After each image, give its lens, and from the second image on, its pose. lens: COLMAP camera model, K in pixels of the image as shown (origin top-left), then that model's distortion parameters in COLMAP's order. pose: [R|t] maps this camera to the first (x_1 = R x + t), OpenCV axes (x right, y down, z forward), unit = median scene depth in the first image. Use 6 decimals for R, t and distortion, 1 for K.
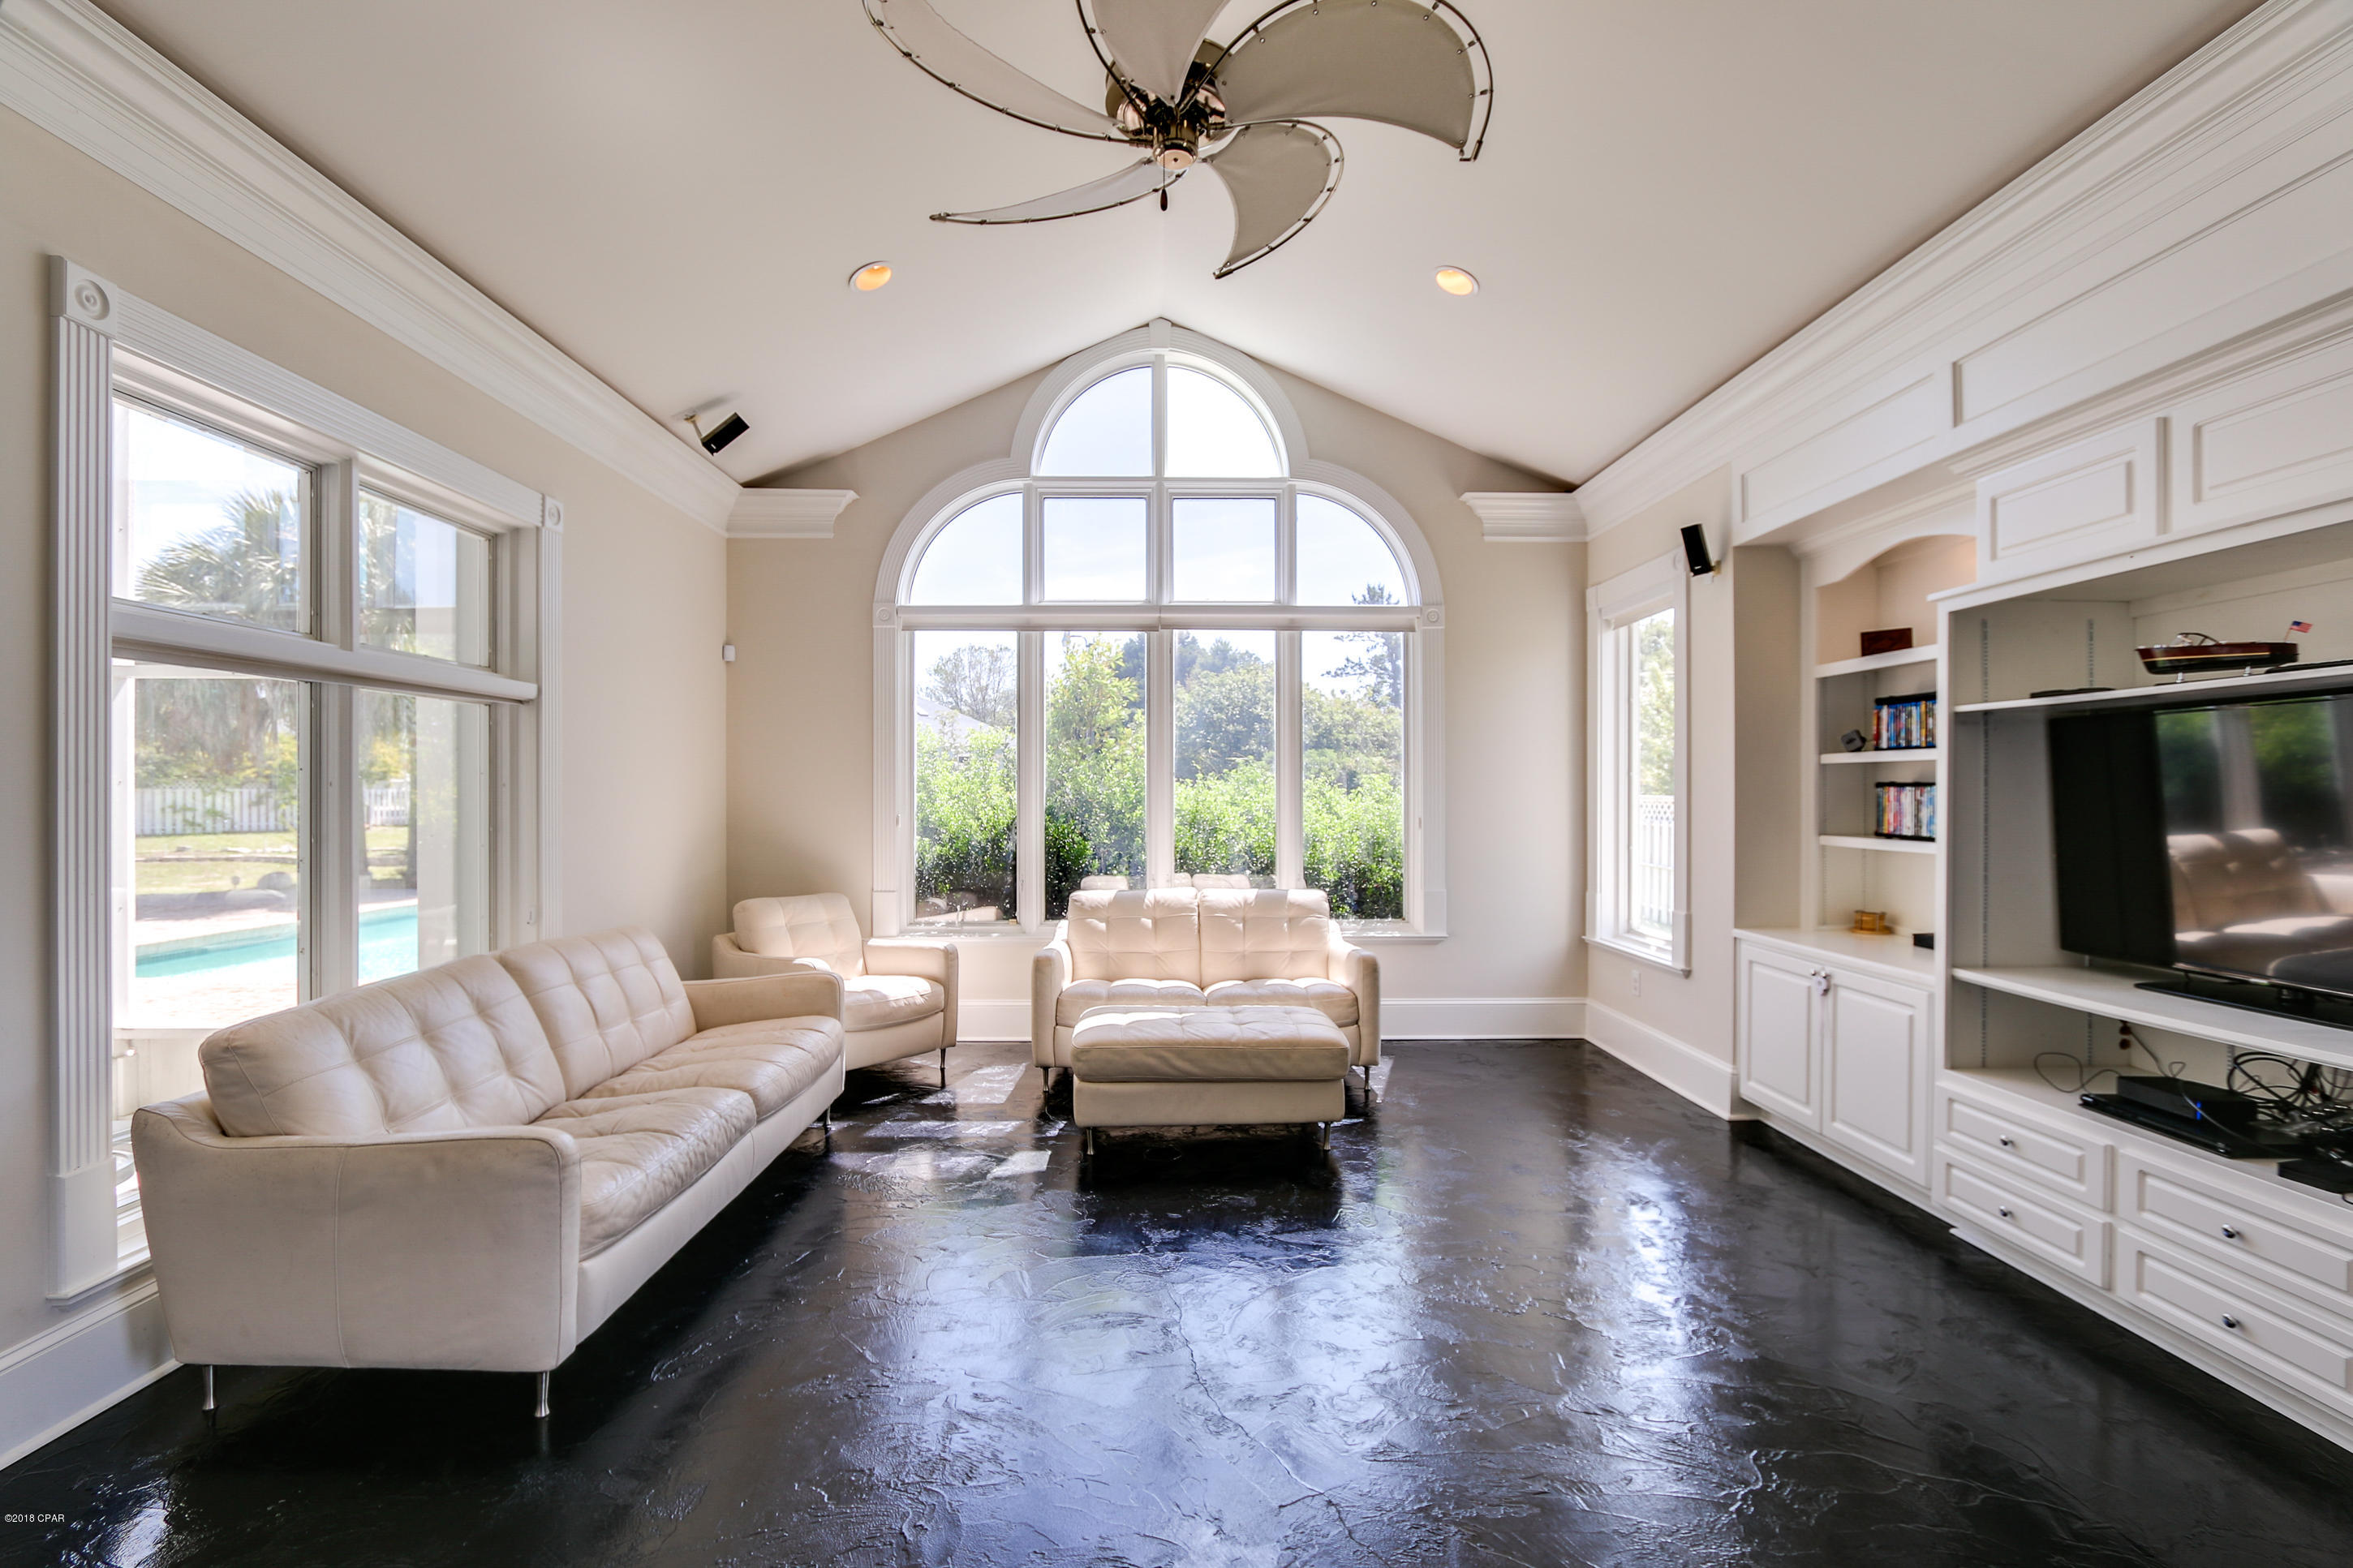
lens RADIAL K [[1088.1, 0, 1181.7], [0, 1088.1, 786.8], [0, 0, 1]] dist [-0.017734, 0.003202]
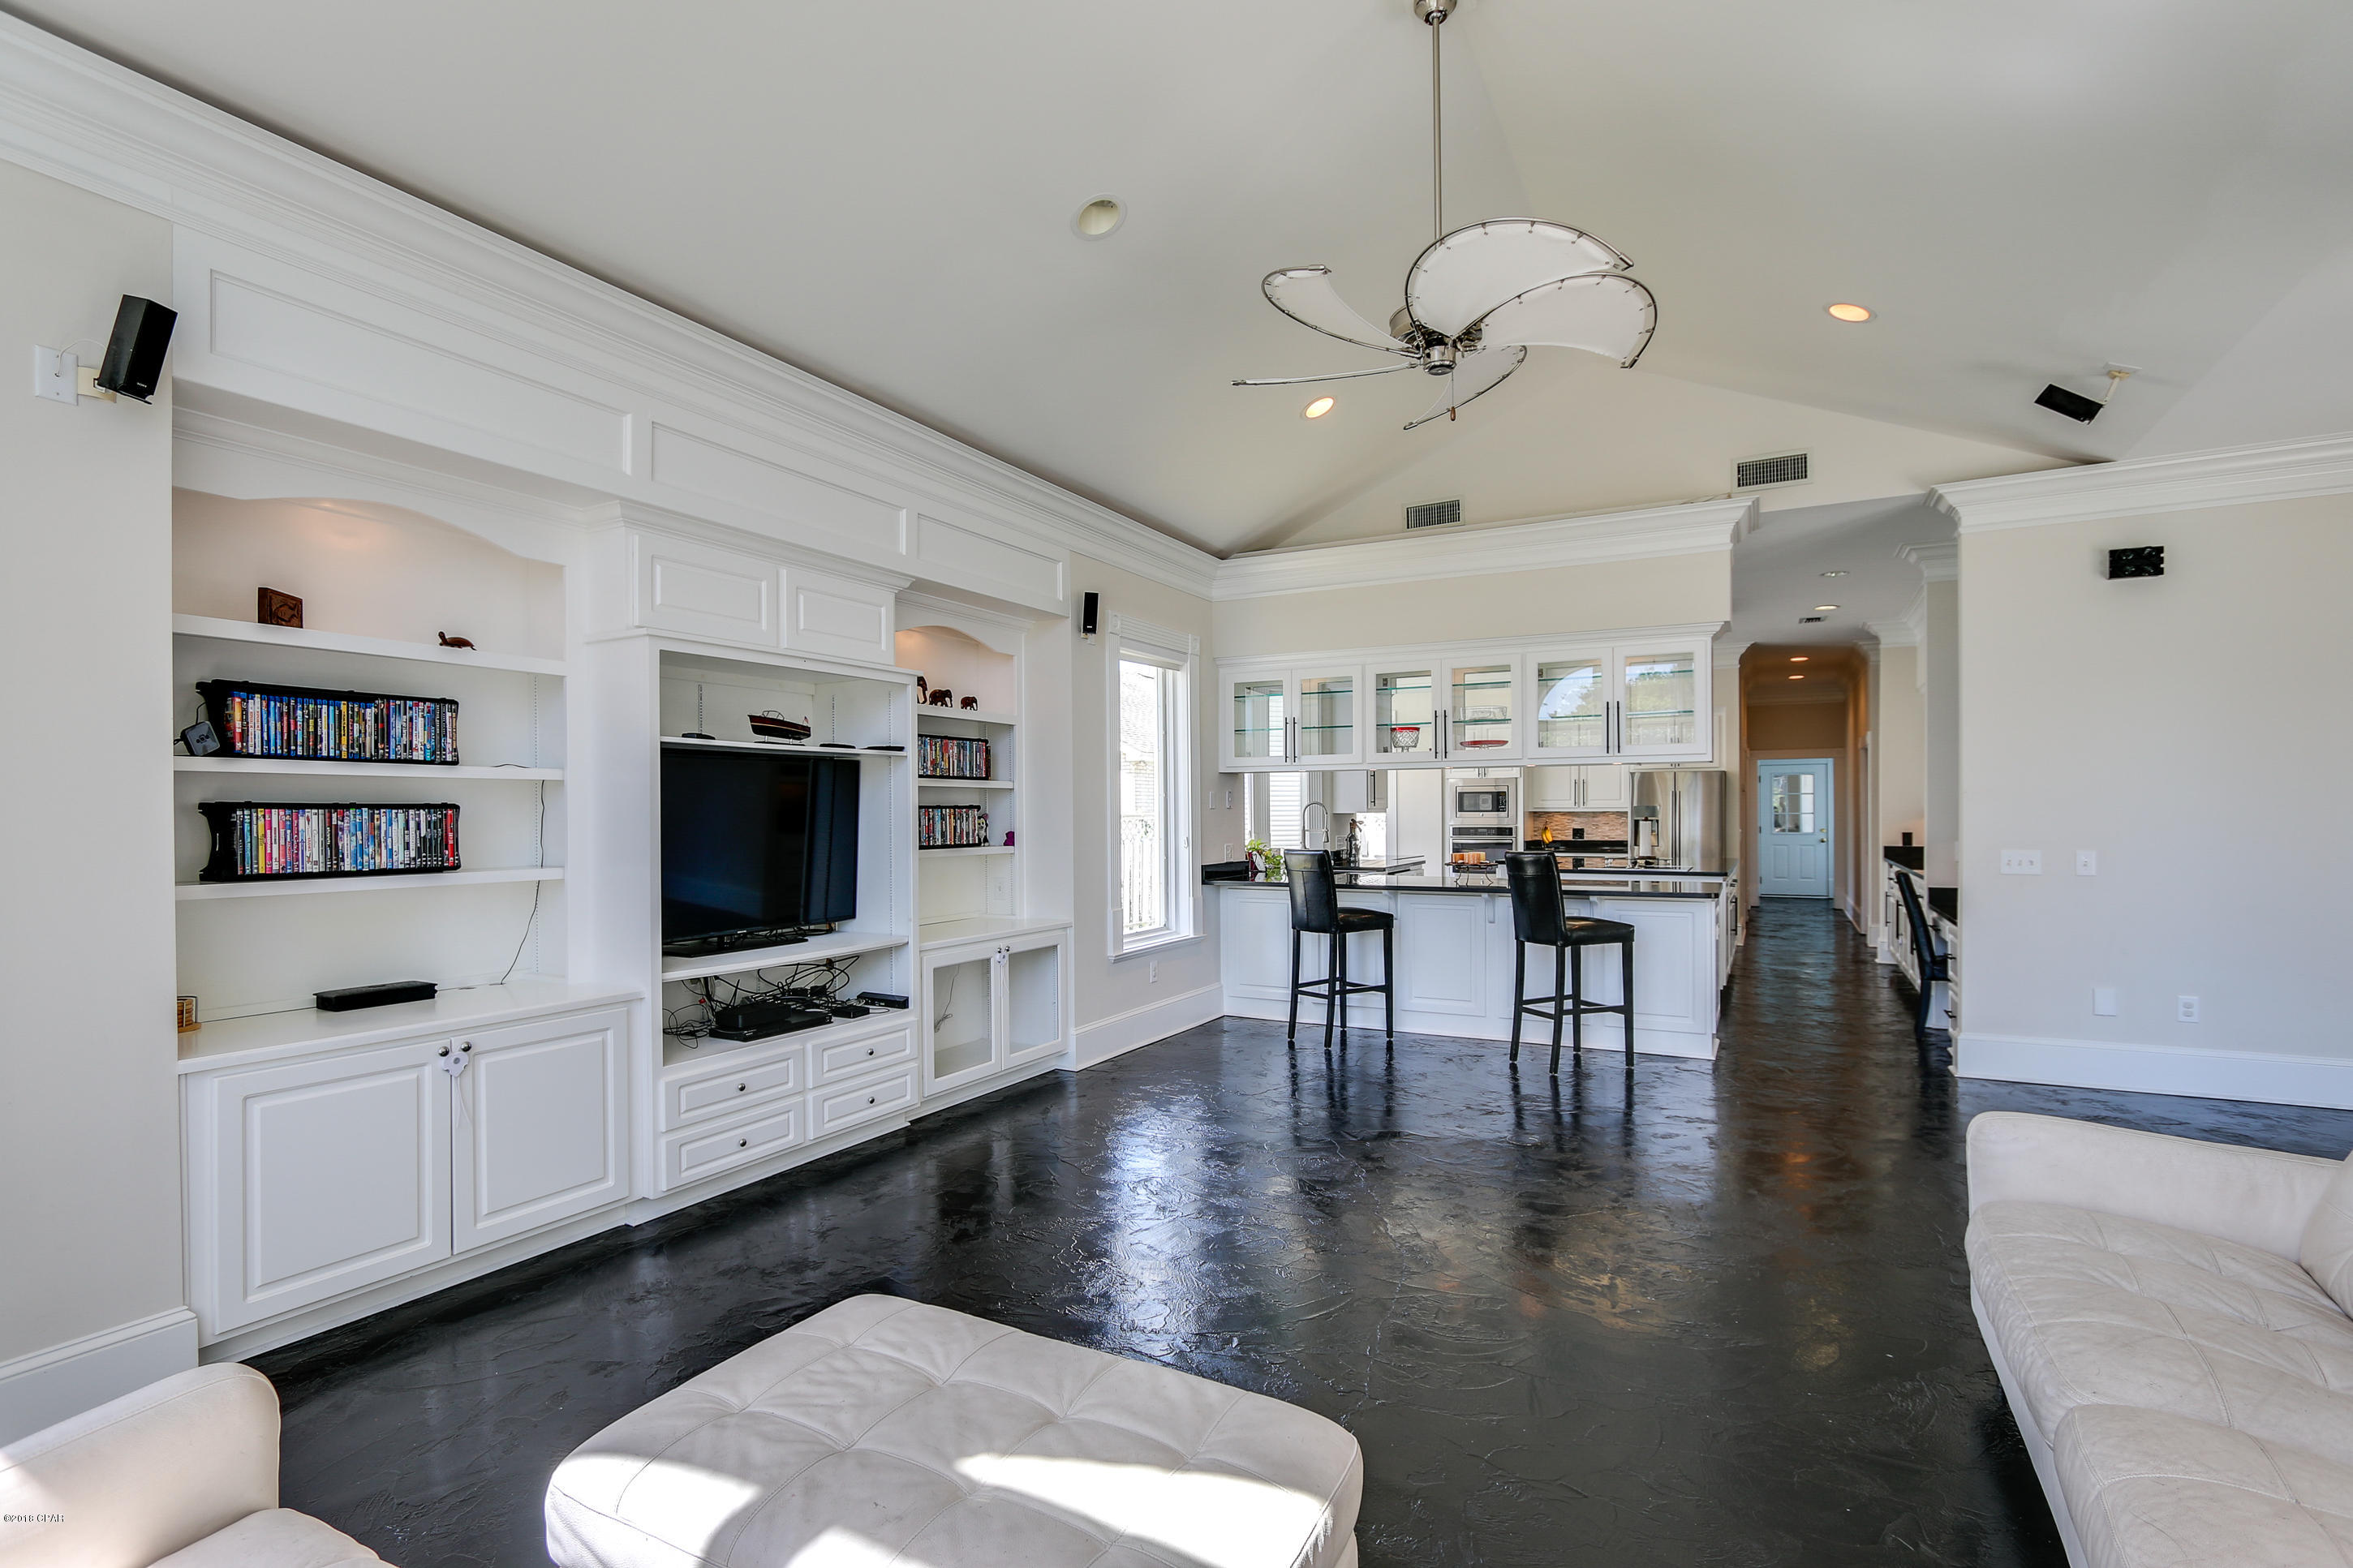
lens RADIAL K [[1088.1, 0, 1198.9], [0, 1088.1, 820.8], [0, 0, 1]] dist [-0.017734, 0.003202]
pose [[-0.871720, 0.001847, 0.490000, -0.241323], [0.004036, 0.999986, 0.003410, 0.008625], [-0.489987, 0.004950, -0.871716, 1.353560]]
